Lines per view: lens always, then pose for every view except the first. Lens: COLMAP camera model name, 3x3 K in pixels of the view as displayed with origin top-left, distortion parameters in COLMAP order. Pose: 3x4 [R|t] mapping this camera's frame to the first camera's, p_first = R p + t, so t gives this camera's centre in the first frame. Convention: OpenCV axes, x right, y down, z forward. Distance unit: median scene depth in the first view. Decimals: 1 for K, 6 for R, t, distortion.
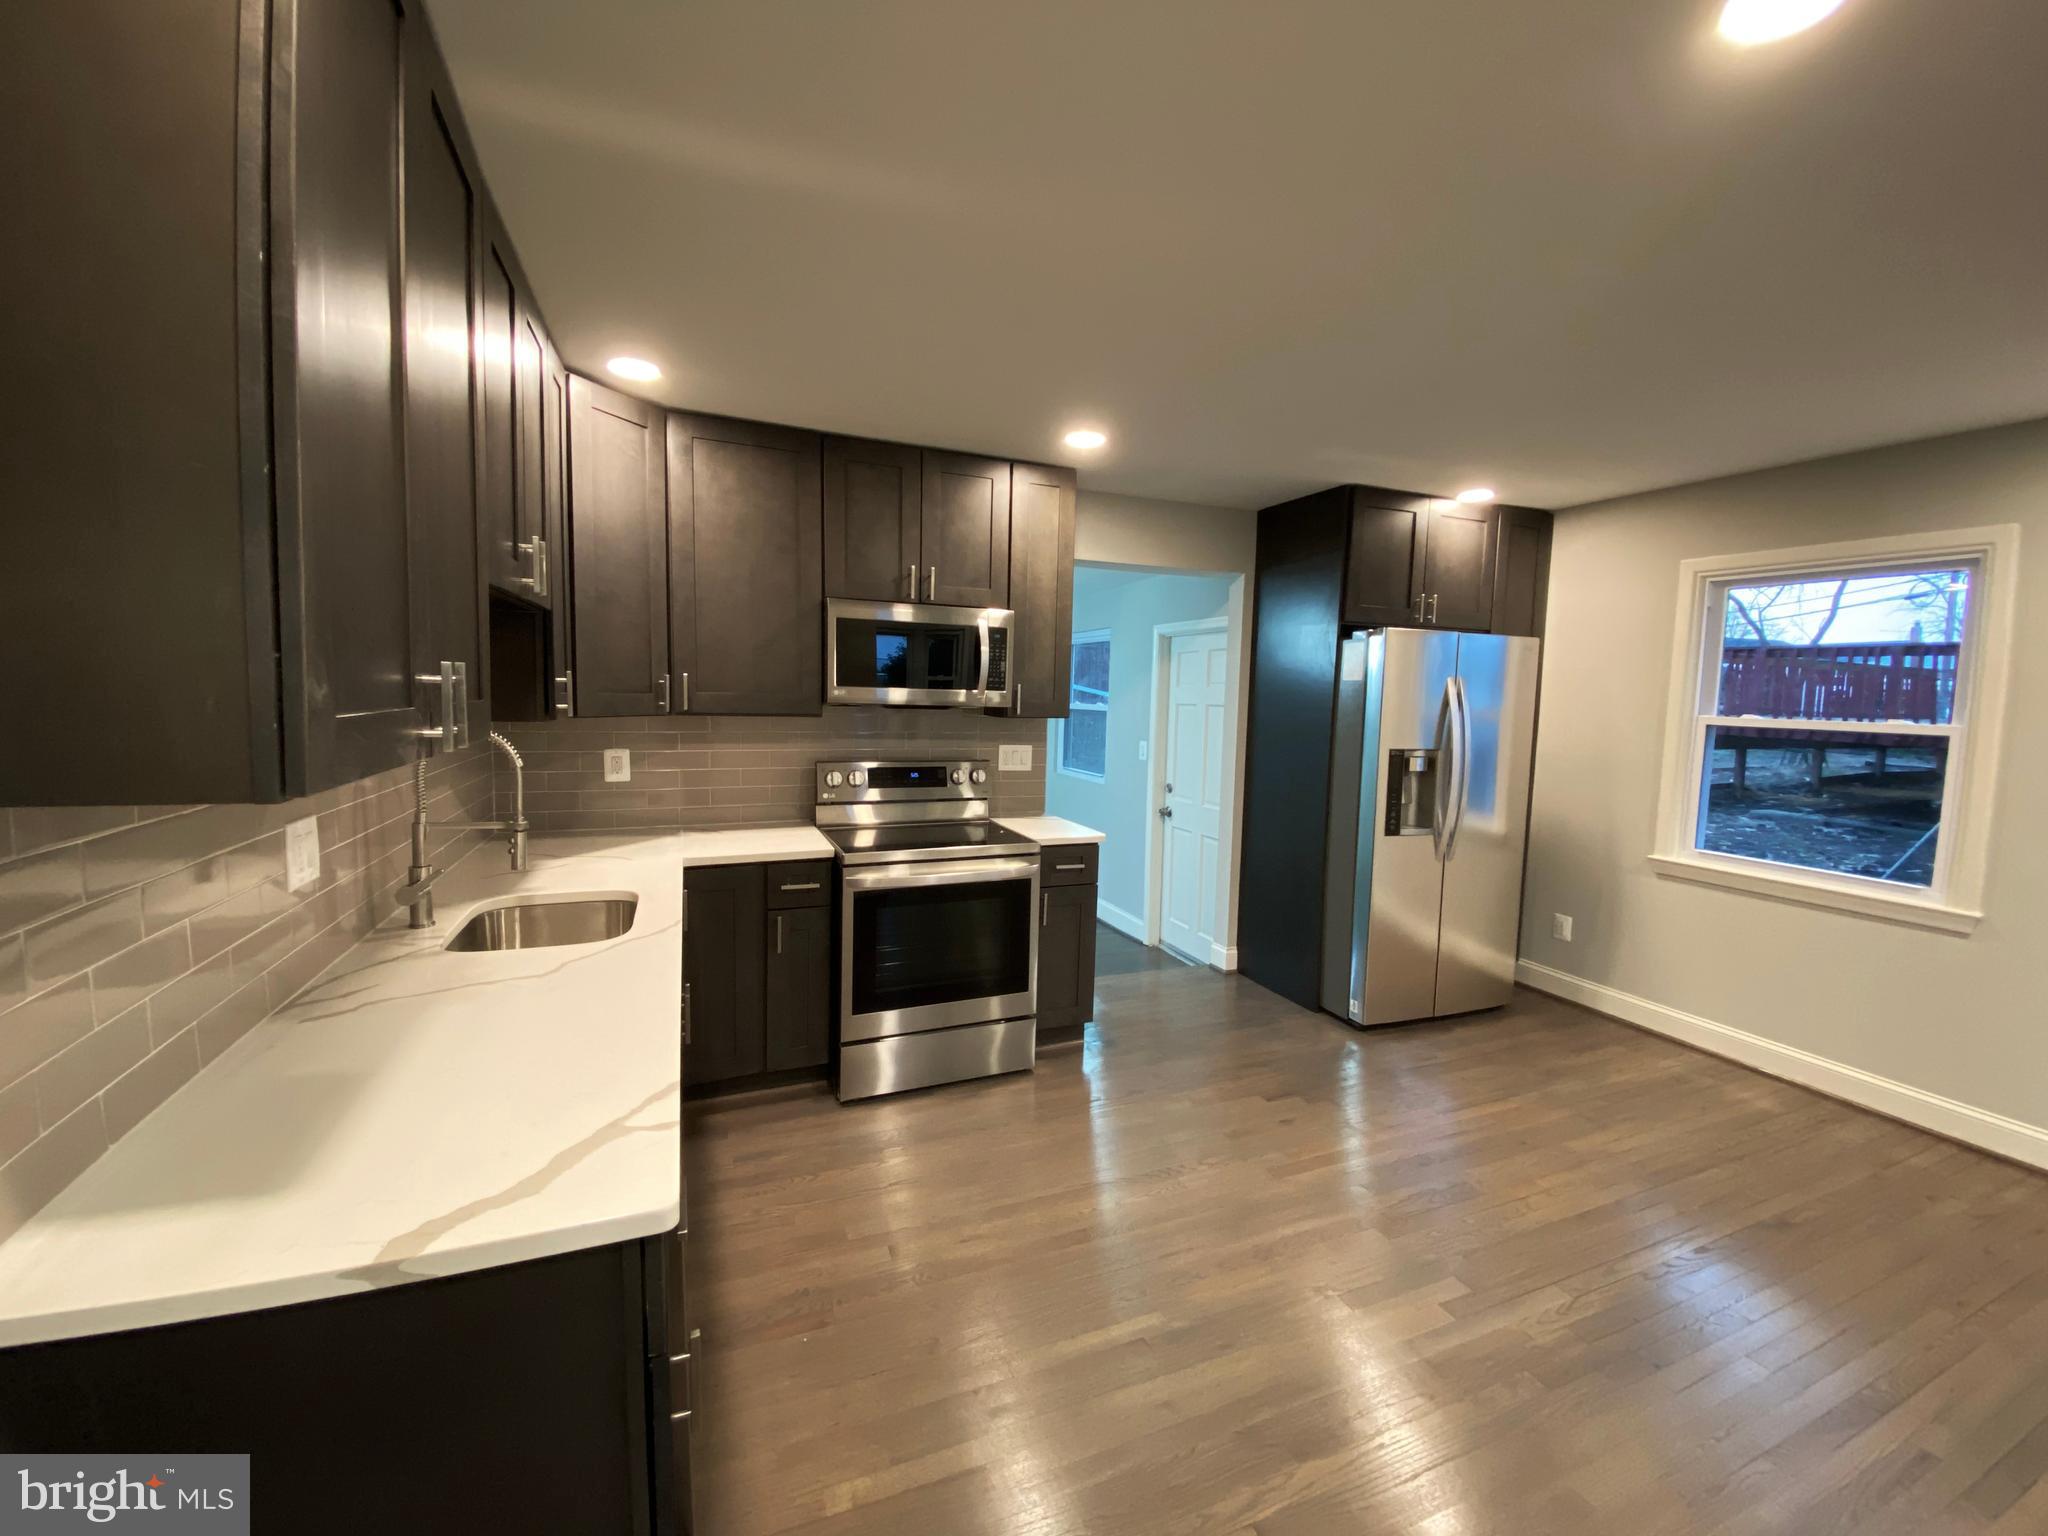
lens RADIAL K [[825.4, 0, 1034.2], [0, 825.4, 758.4], [0, 0, 1]] dist [0.020605, -0.001044]
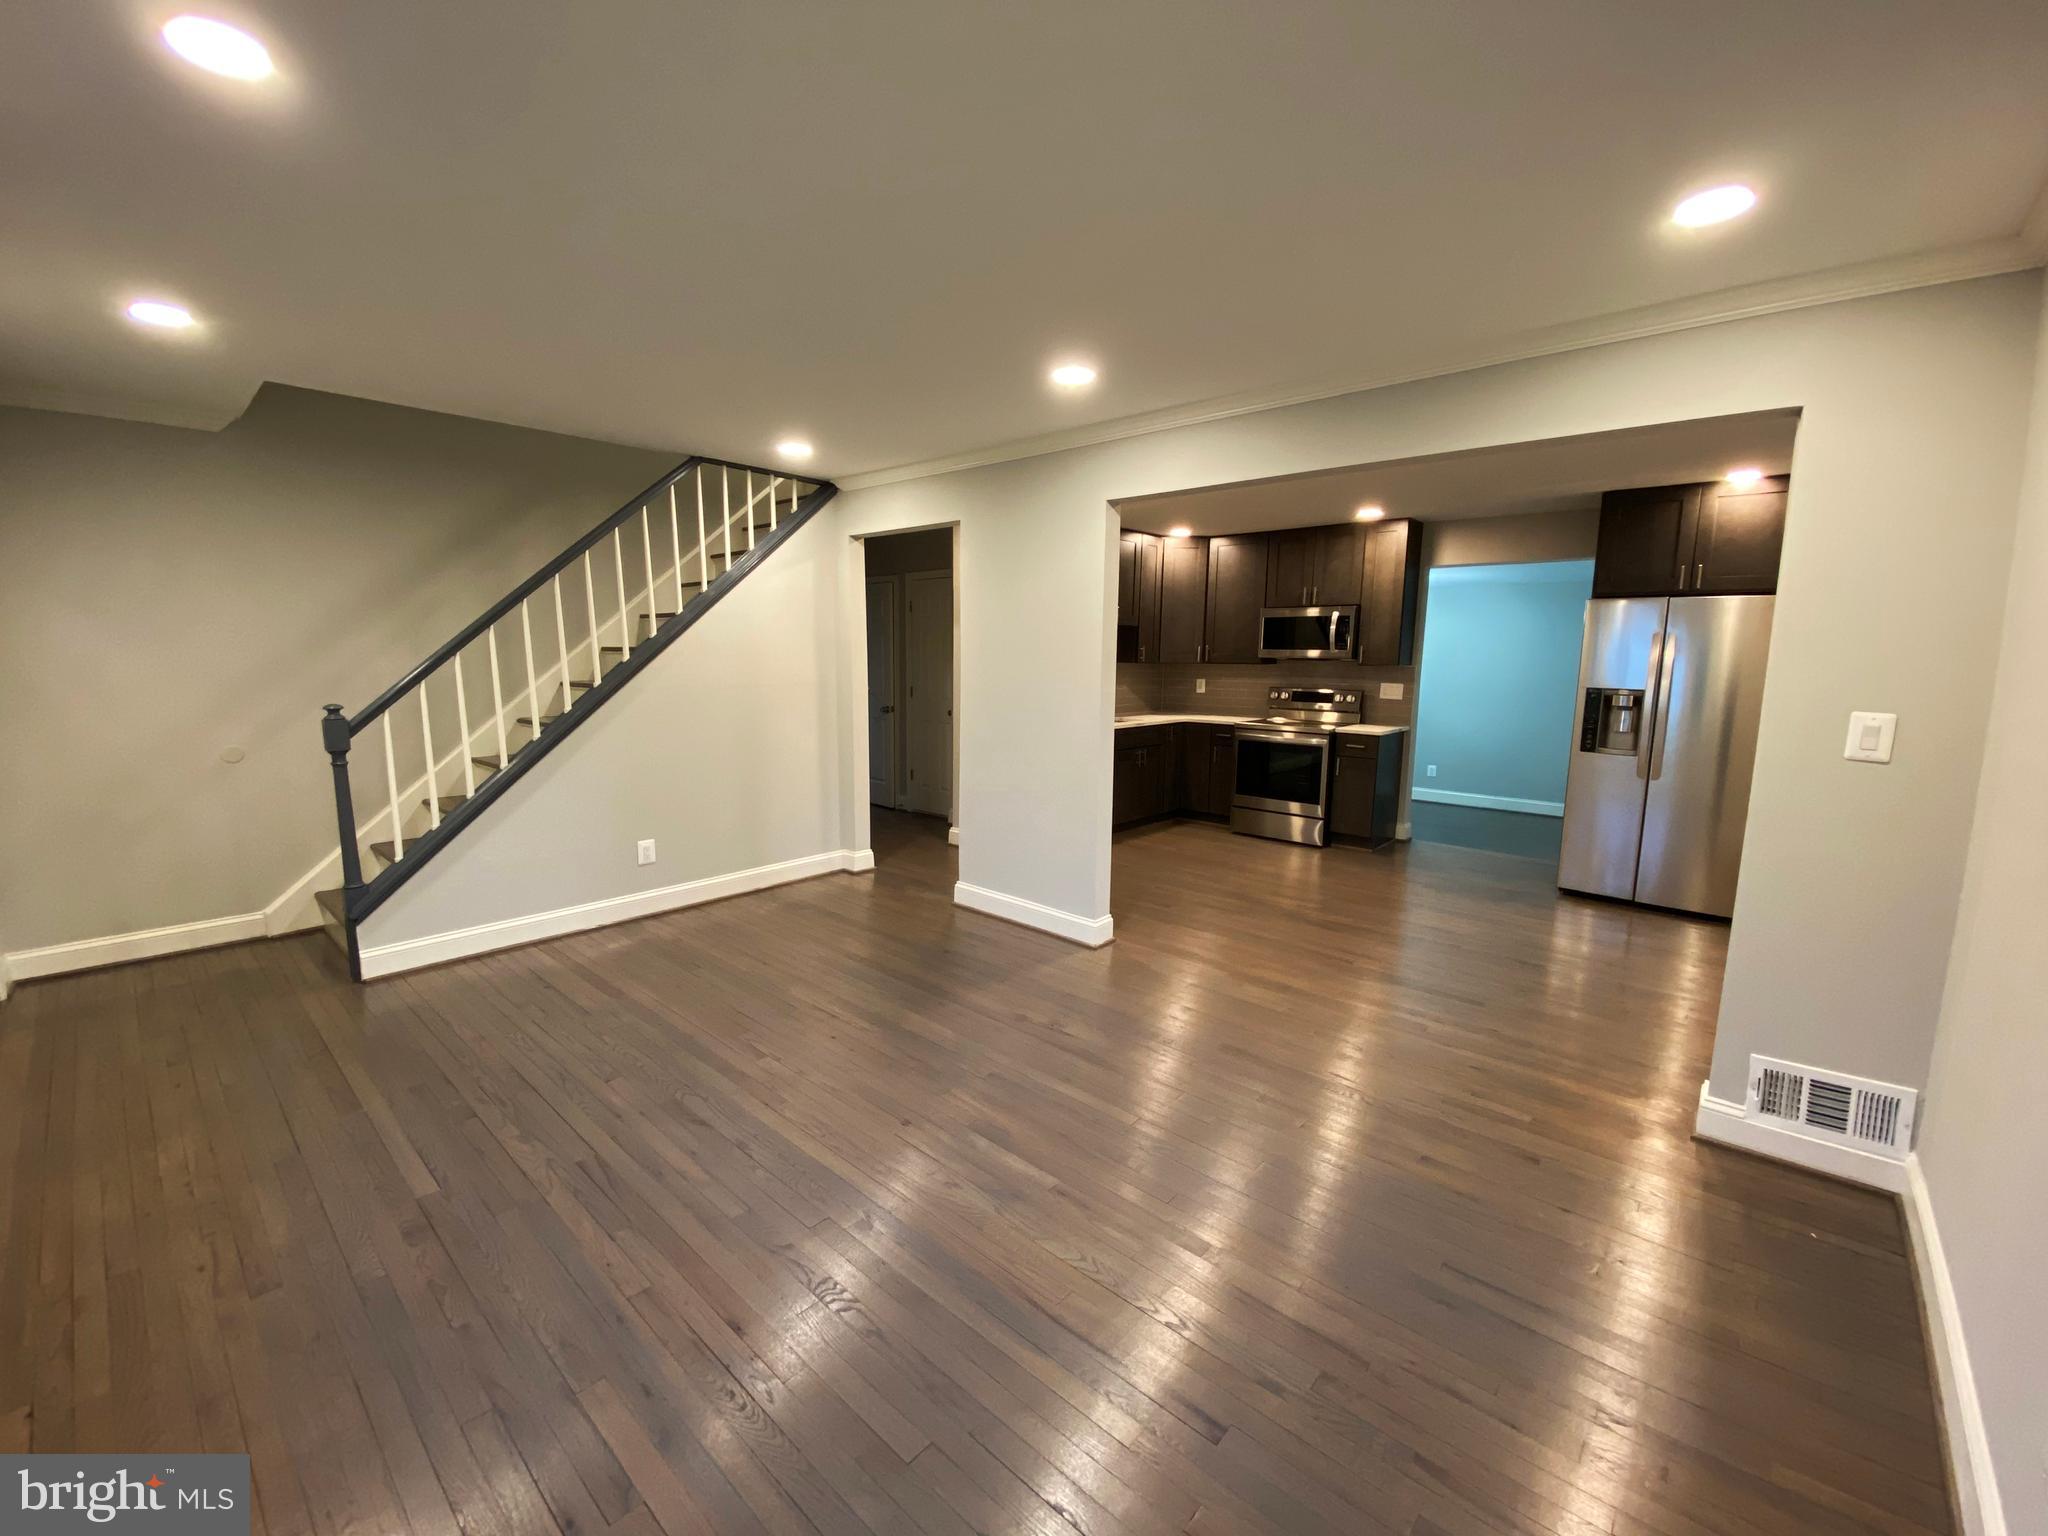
lens RADIAL K [[825.4, 0, 1012.4], [0, 825.4, 769.0], [0, 0, 1]] dist [0.020605, -0.001044]
pose [[0.419467, 0.111953, -0.900841, 1.374871], [-0.074972, 0.993248, 0.088527, 0.074330], [0.904669, 0.030403, 0.425028, -0.460676]]
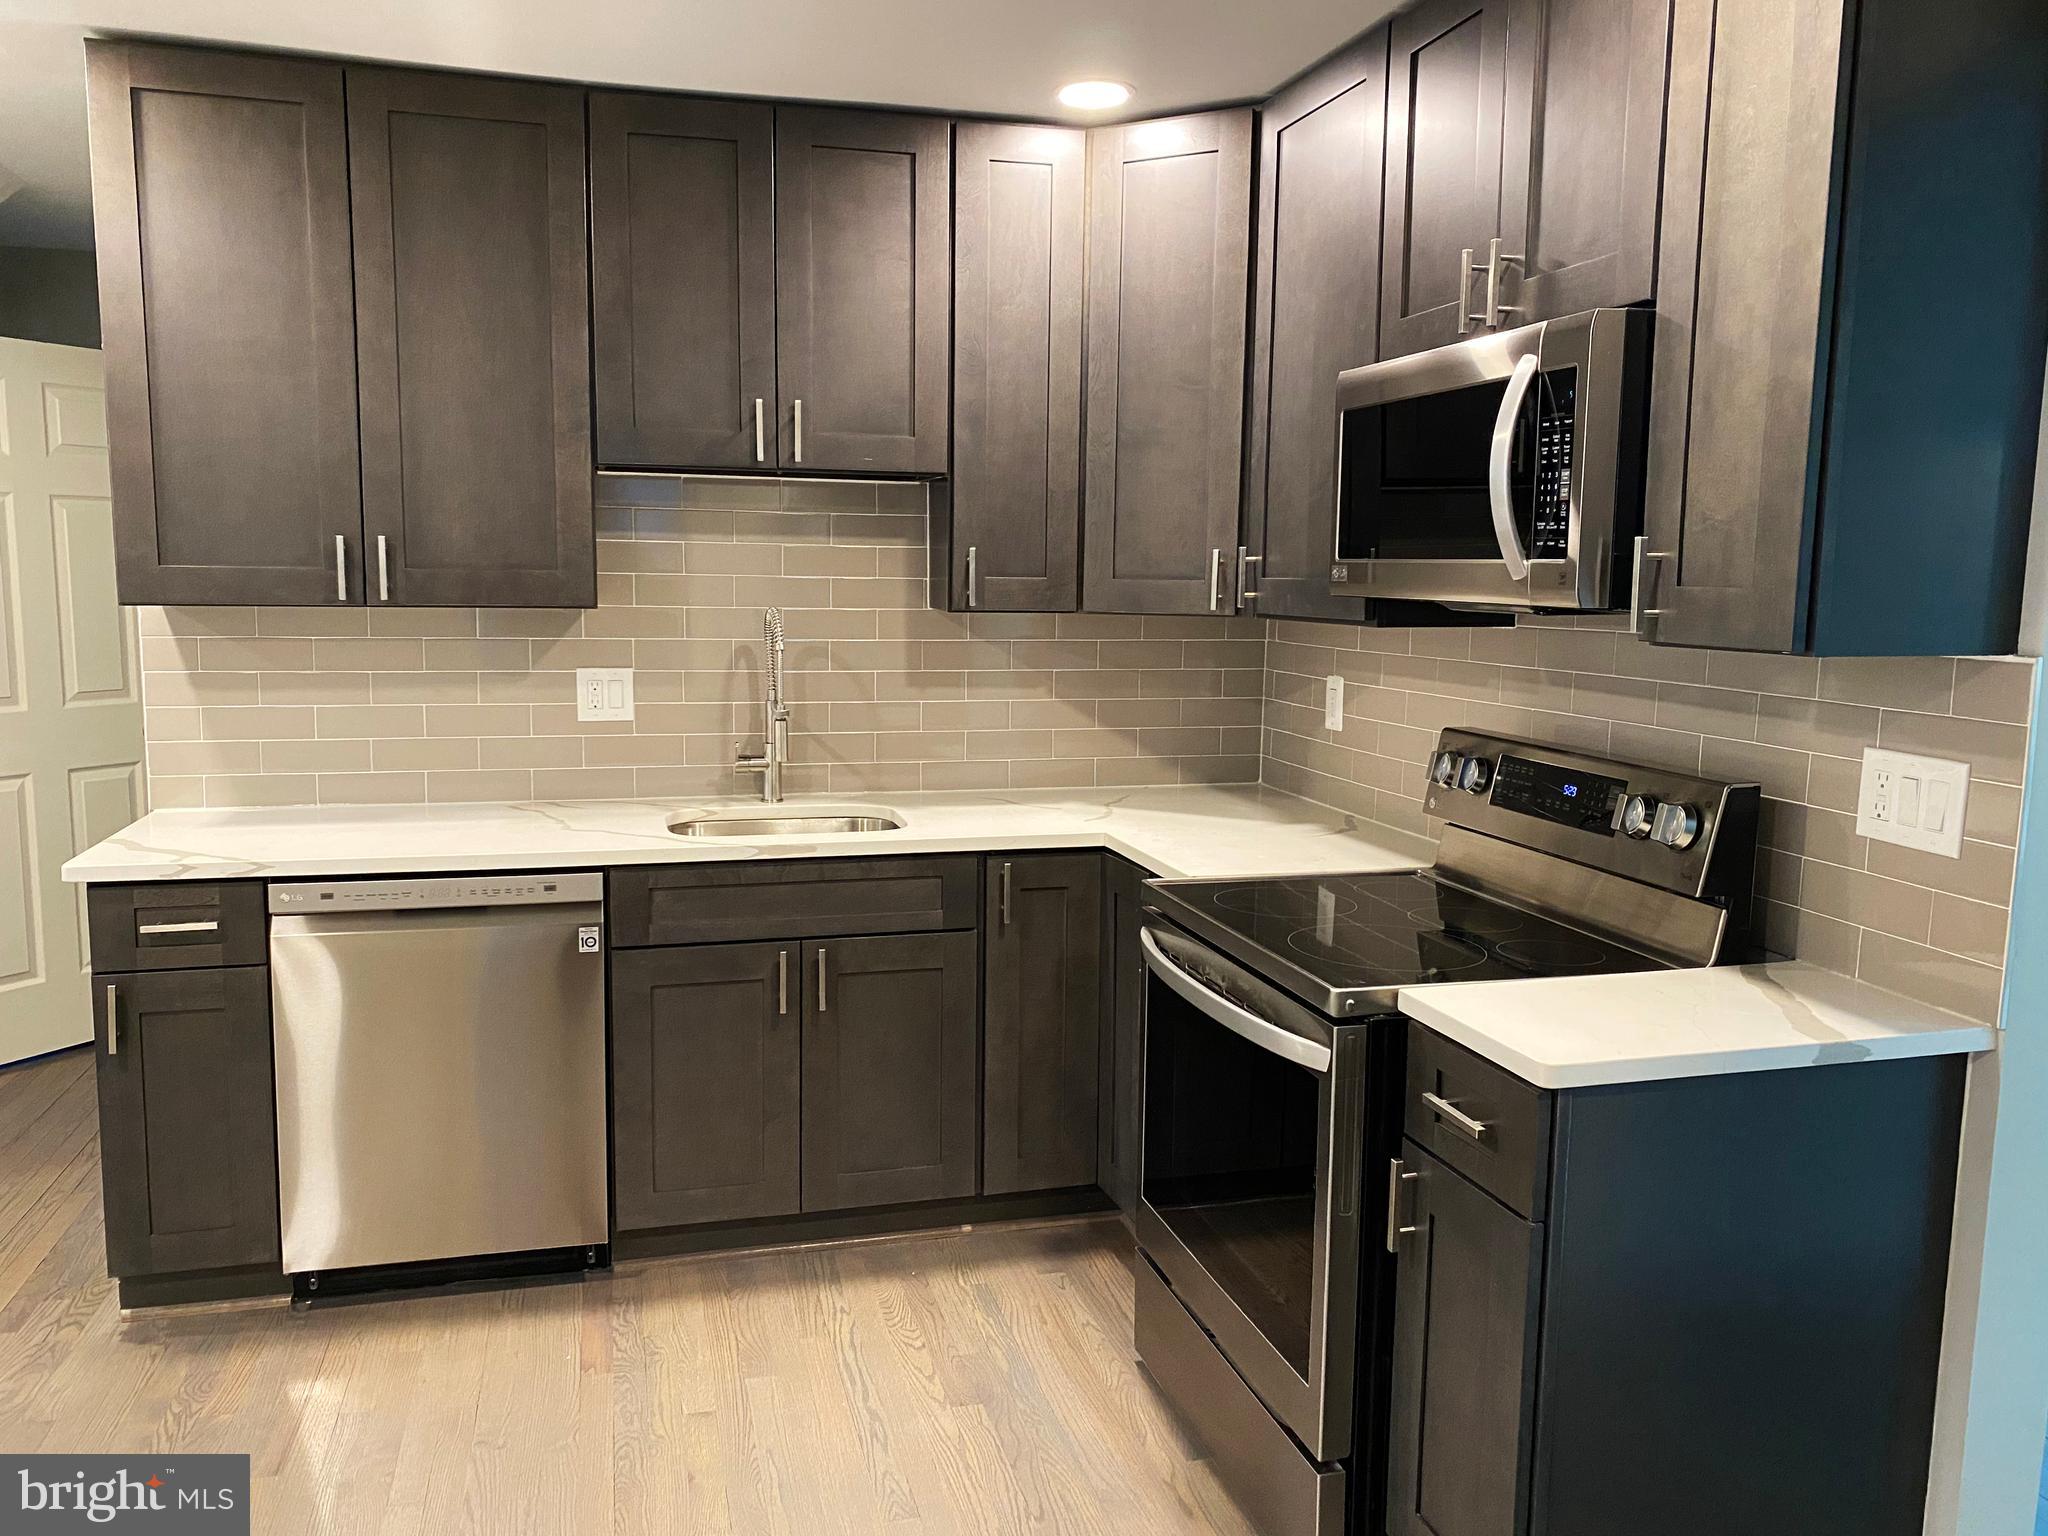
lens RADIAL K [[1548.4, 0, 1012.3], [0, 1548.4, 758.2], [0, 0, 1]] dist [0.047940, -0.069695]
pose [[-0.132204, 0.094428, -0.986714, 0.634563], [-0.100743, 0.989017, 0.108146, -0.049438], [0.986090, 0.113702, -0.121239, 0.886343]]
